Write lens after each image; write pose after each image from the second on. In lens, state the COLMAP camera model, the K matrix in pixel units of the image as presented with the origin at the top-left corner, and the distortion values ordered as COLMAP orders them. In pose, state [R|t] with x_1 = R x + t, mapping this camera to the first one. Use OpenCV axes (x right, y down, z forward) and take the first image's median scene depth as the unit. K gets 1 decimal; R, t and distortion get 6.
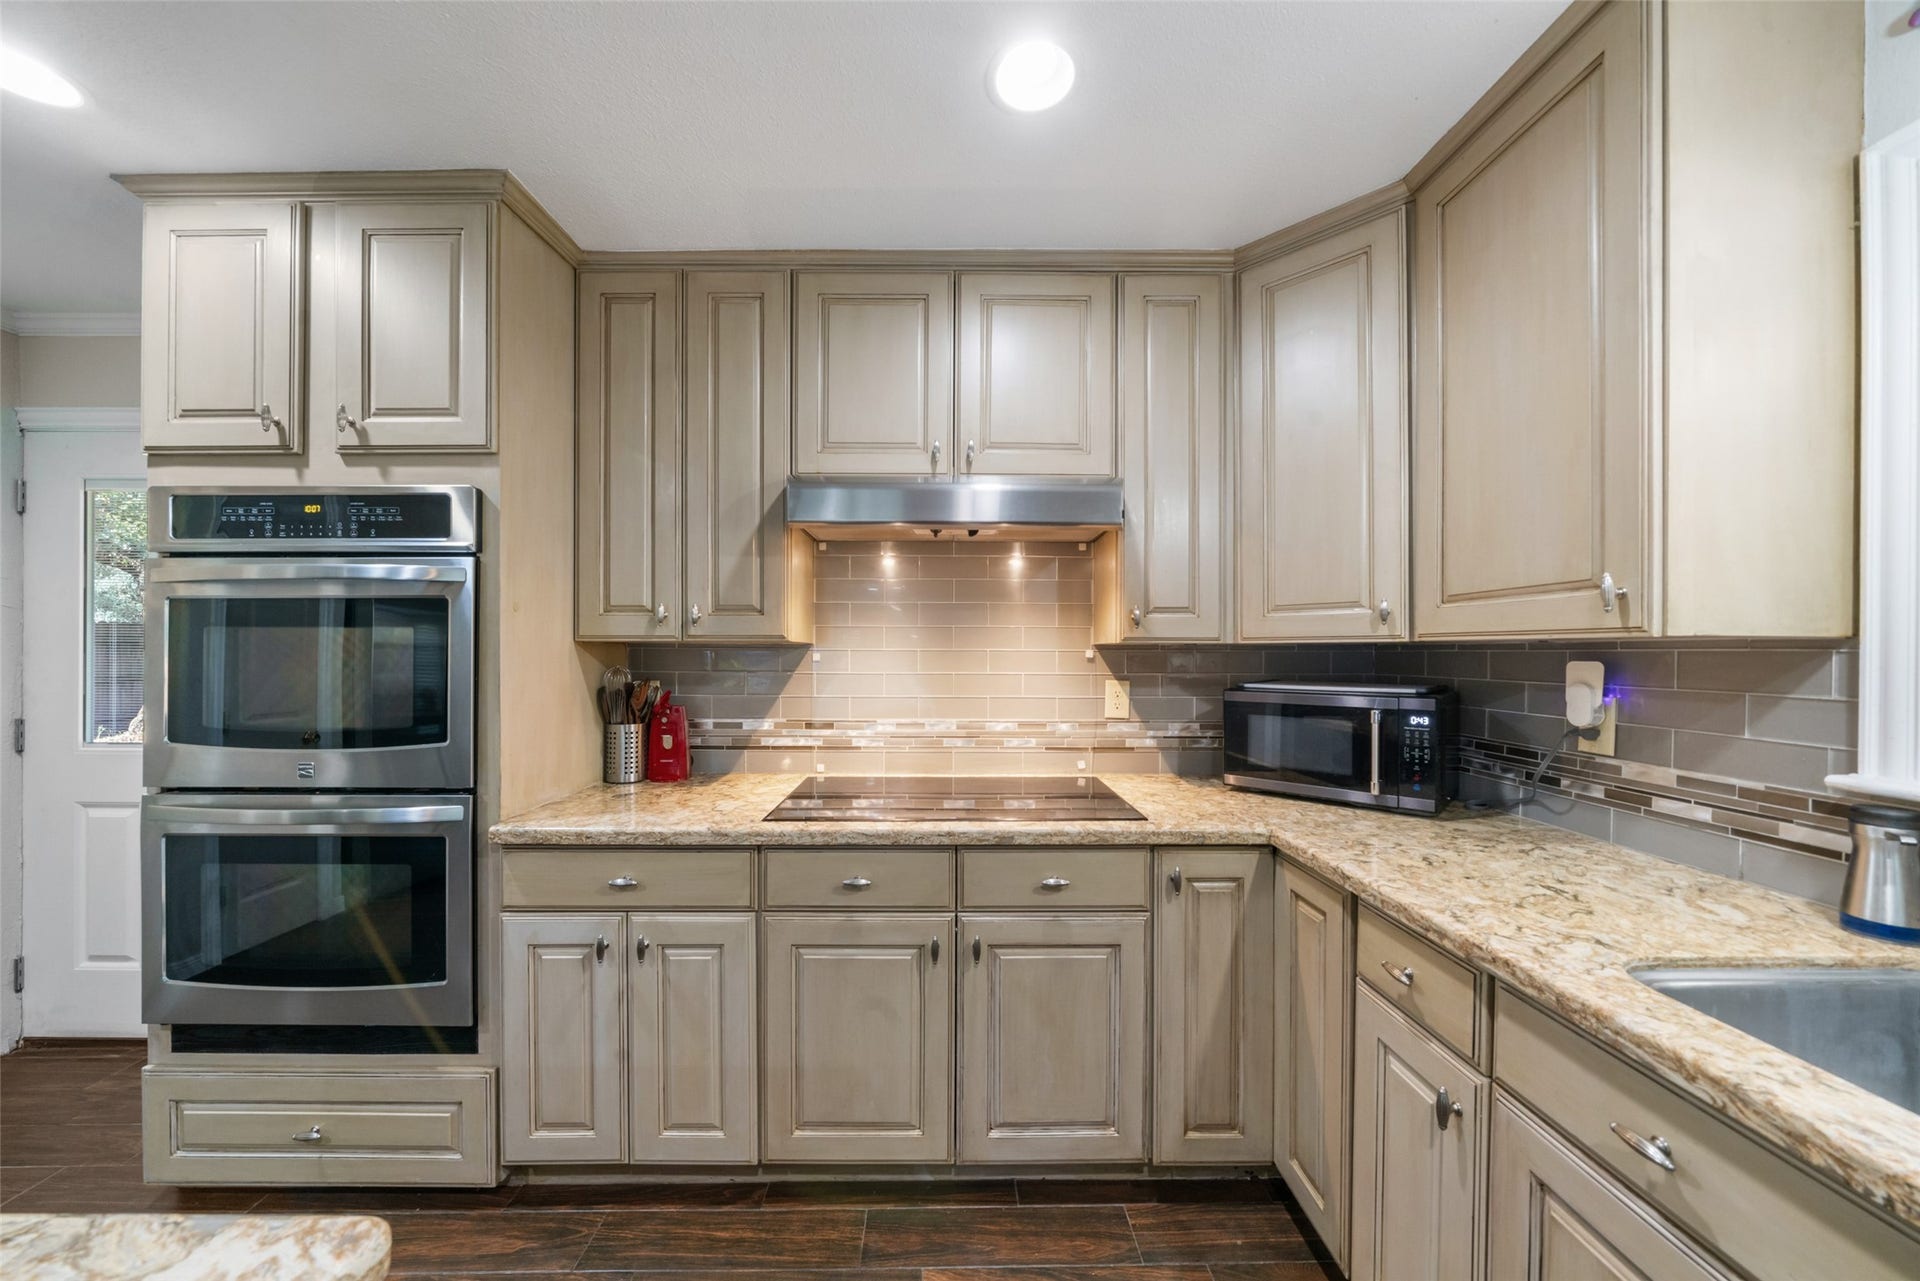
lens RADIAL K [[648.1, 0, 958.4], [0, 648.1, 652.7], [0, 0, 1]] dist [-0.007492, -0.000078]
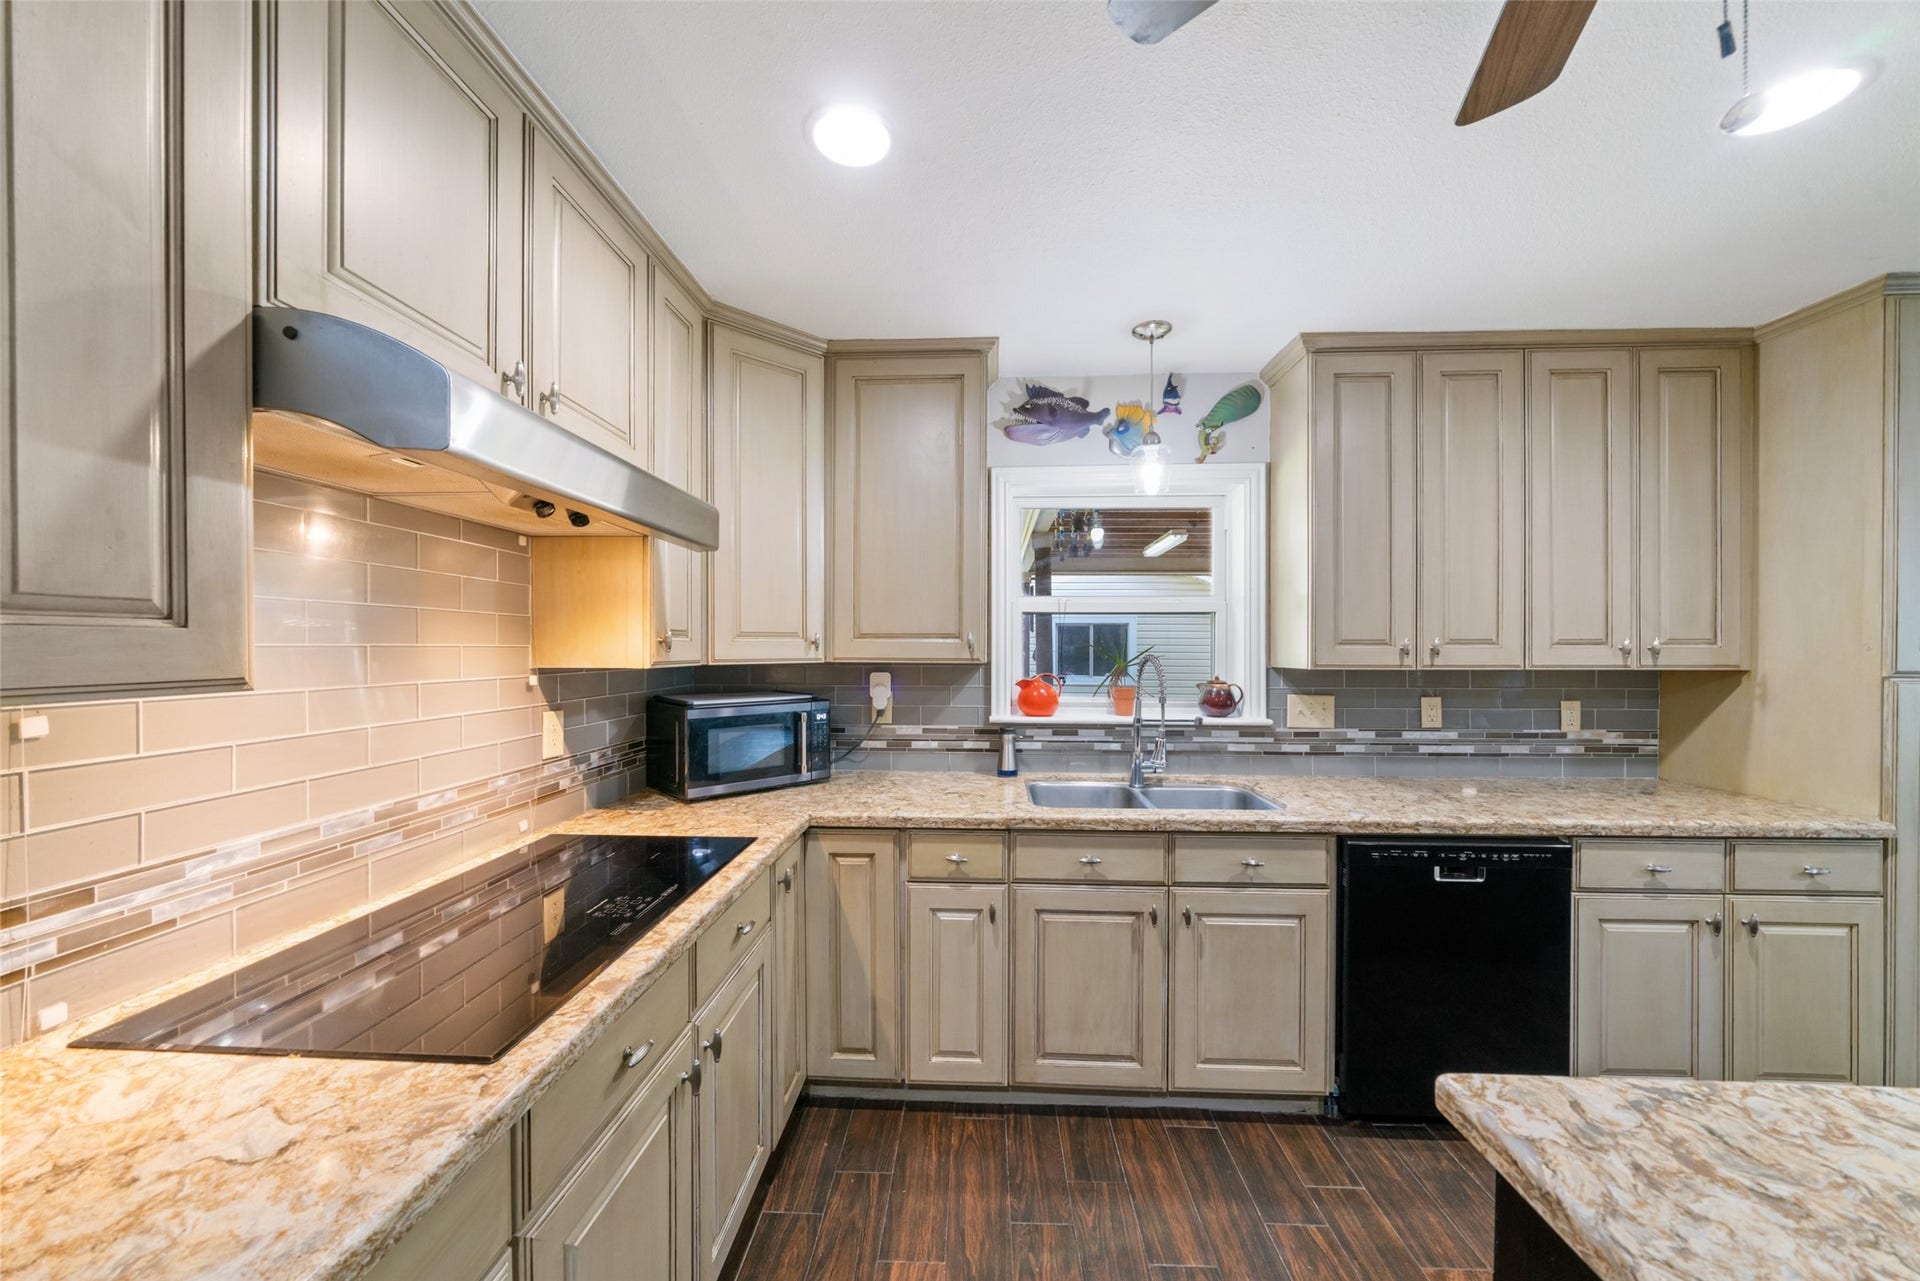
lens RADIAL K [[670.9, 0, 955.0], [0, 670.9, 647.1], [0, 0, 1]] dist [-0.010505, -0.000015]
pose [[0.064082, -0.002377, 0.997942, -0.782641], [-0.001193, 0.999996, 0.002458, -0.055190], [-0.997944, -0.001348, 0.064079, 0.619691]]
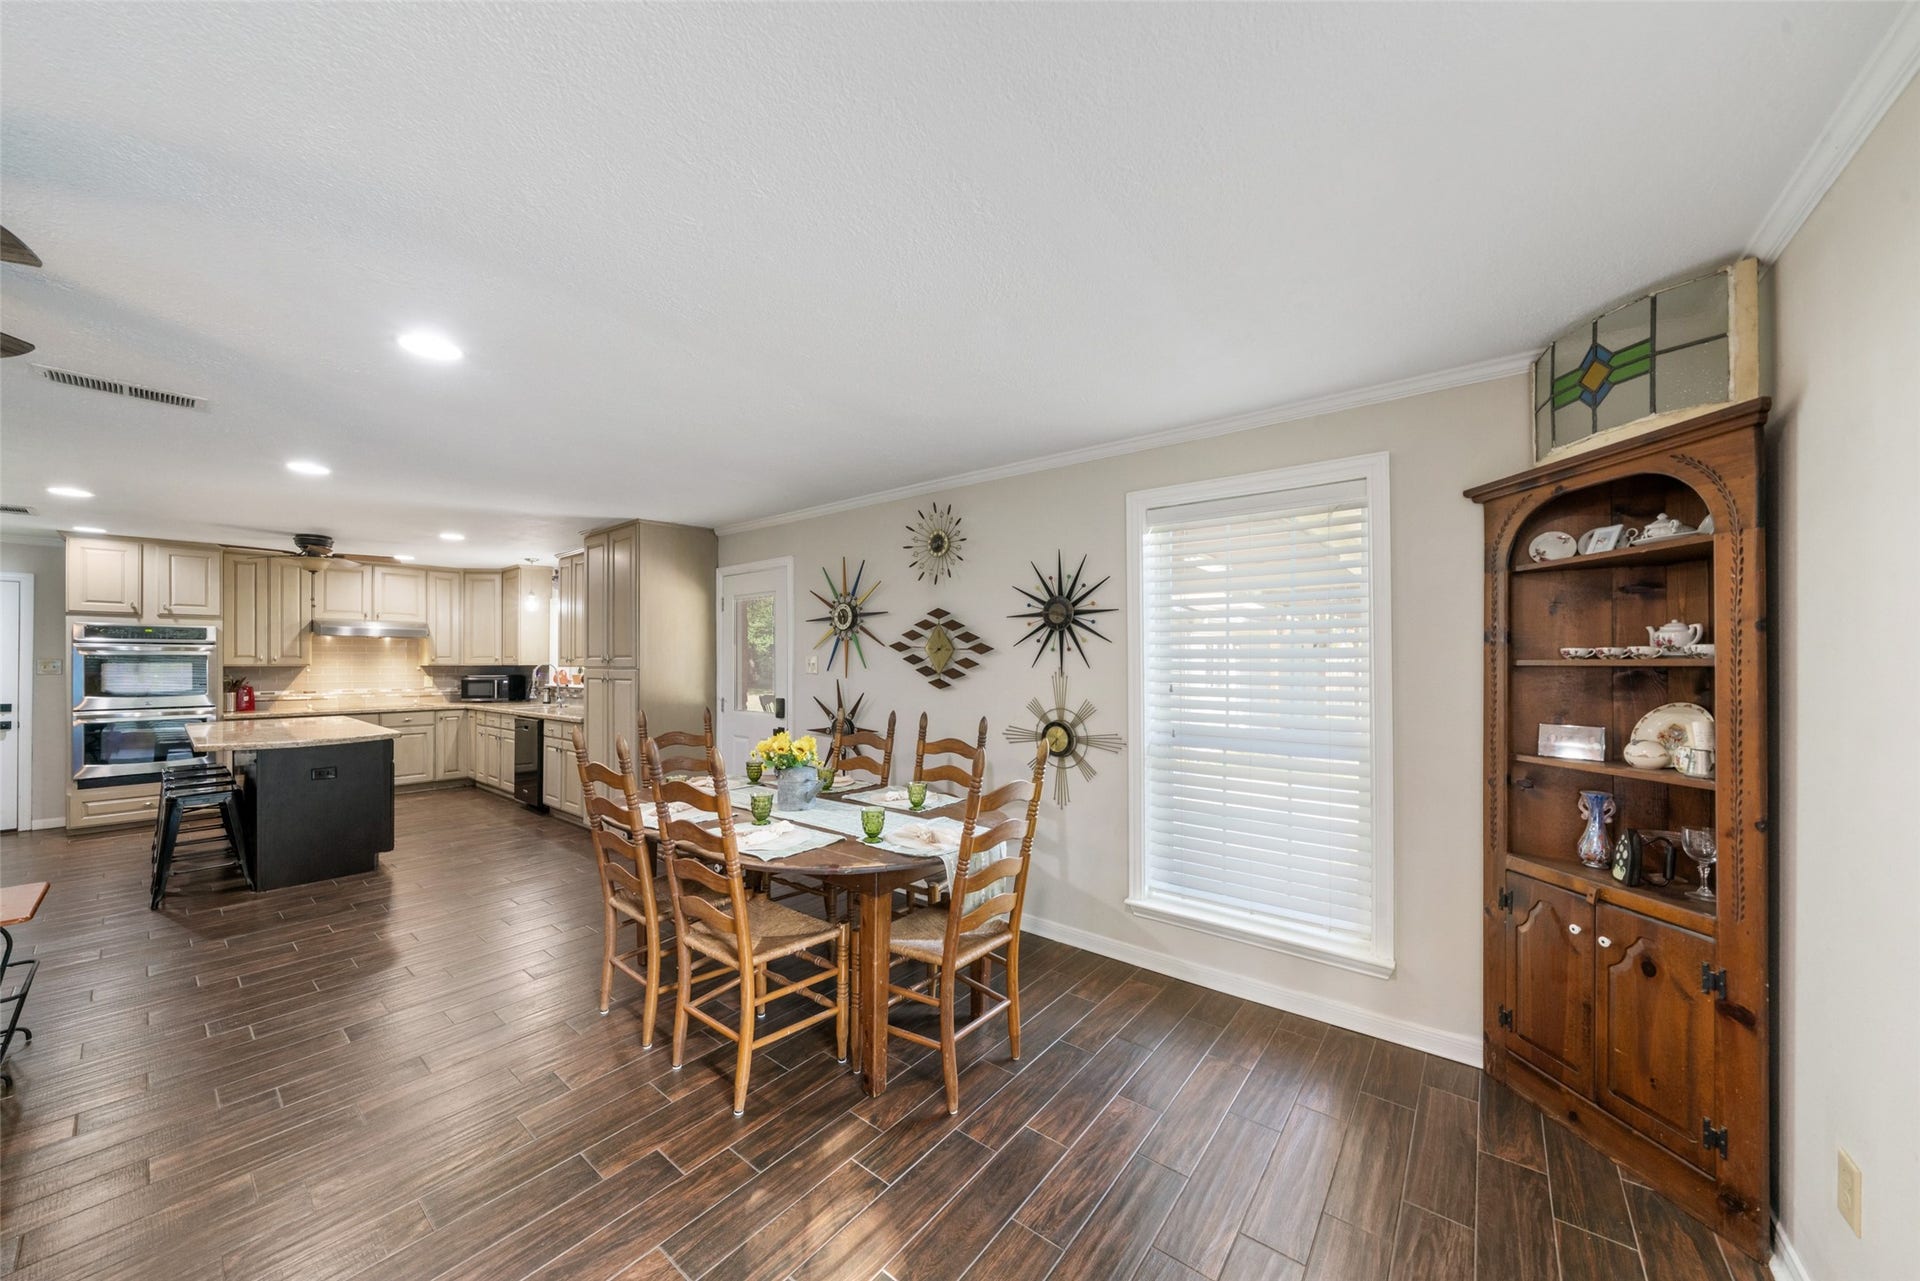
lens RADIAL K [[658.1, 0, 958.1], [0, 658.1, 657.0], [0, 0, 1]] dist [-0.007471, 0.000234]
pose [[0.633542, 0.002276, 0.773705, -0.928859], [0.005049, 0.999962, -0.007076, -0.026368], [-0.773691, 0.008389, 0.633507, -4.731951]]
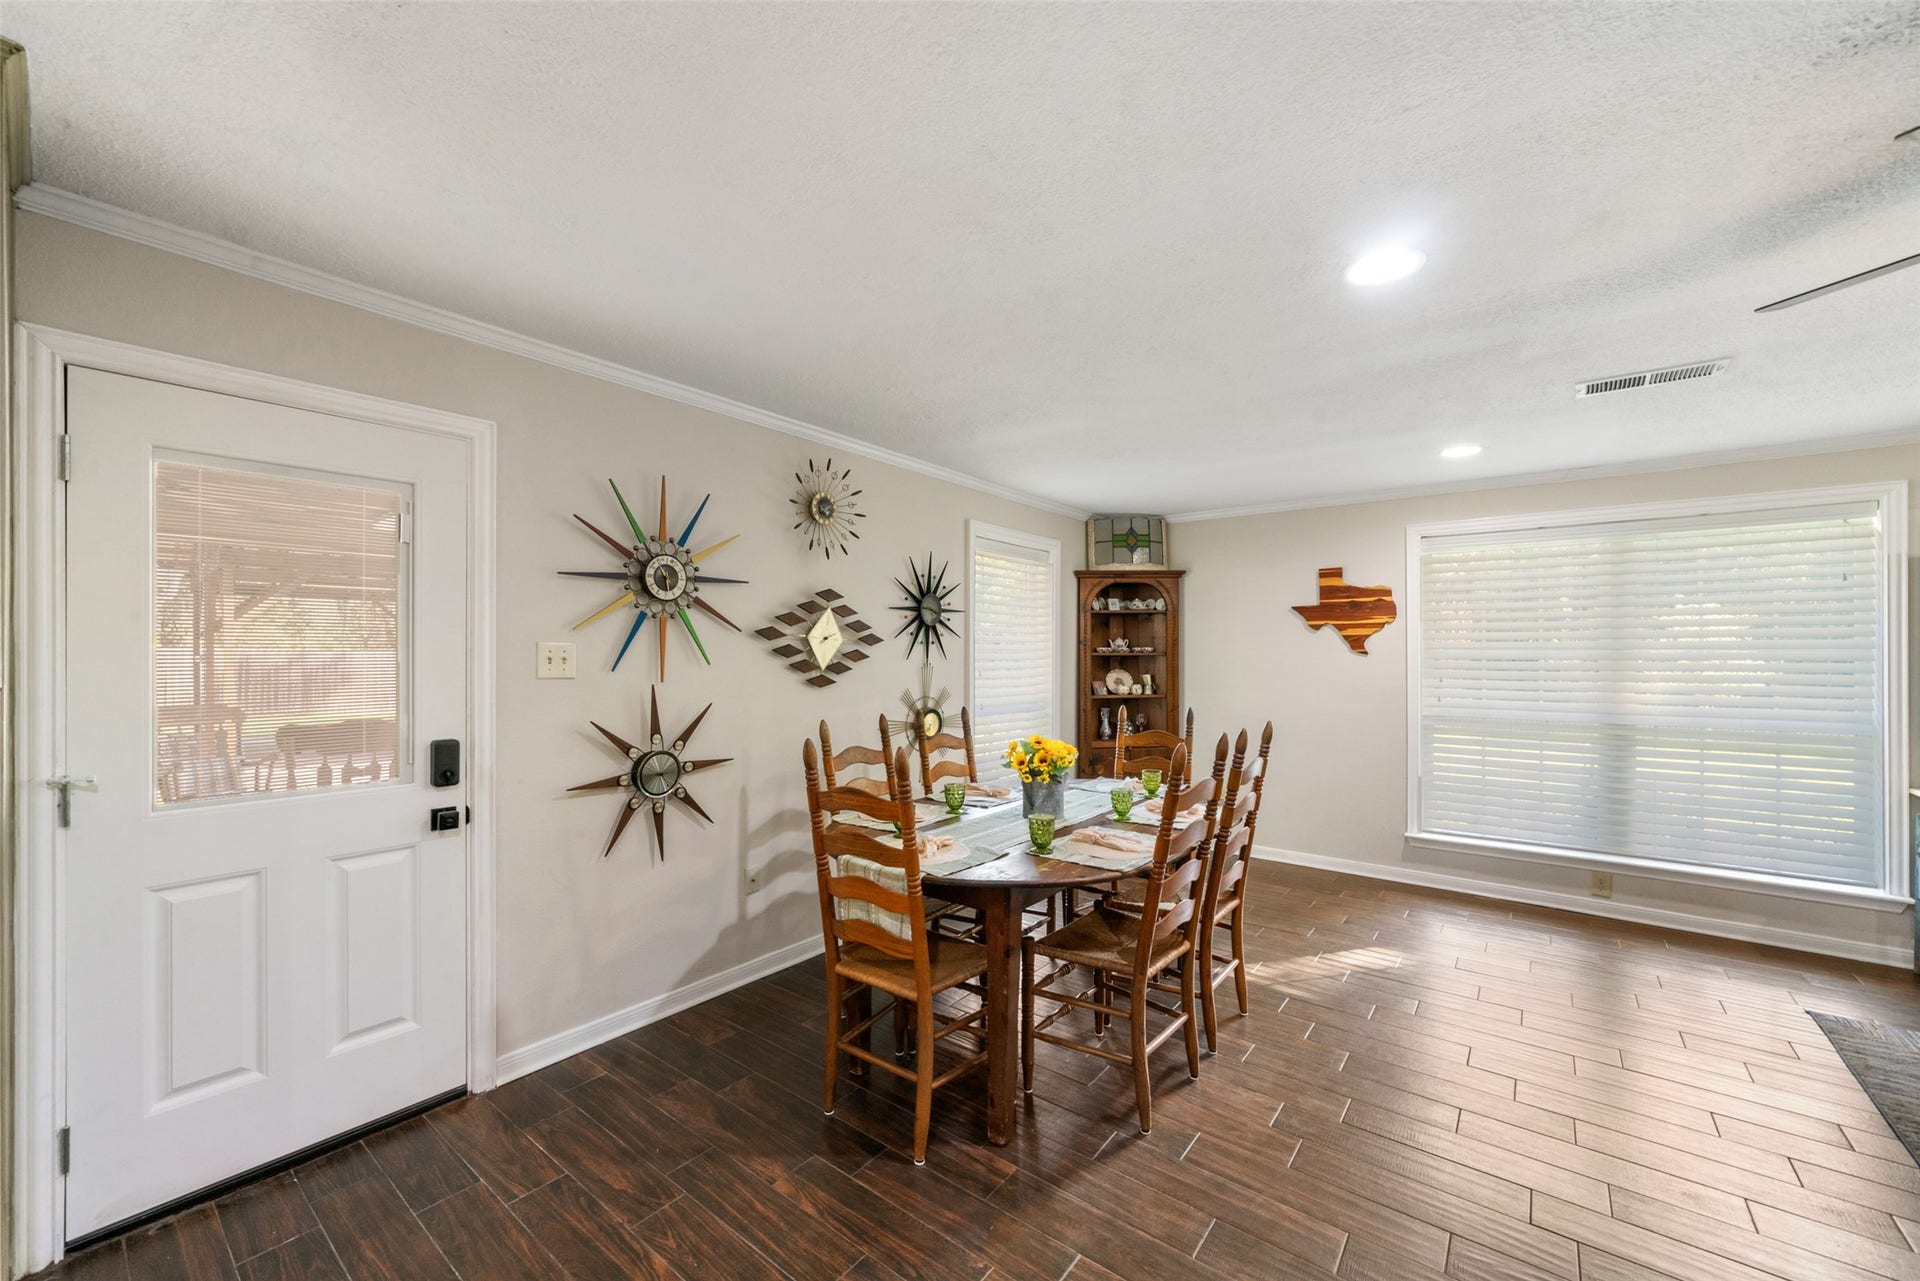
lens RADIAL K [[746.6, 0, 956.9], [0, 746.6, 652.1], [0, 0, 1]] dist [-0.001185, 0.000065]
pose [[-0.776563, -0.003031, 0.630032, -0.812323], [-0.000207, 0.999990, 0.004555, -0.043354], [-0.630040, 0.003407, -0.776556, -1.608546]]
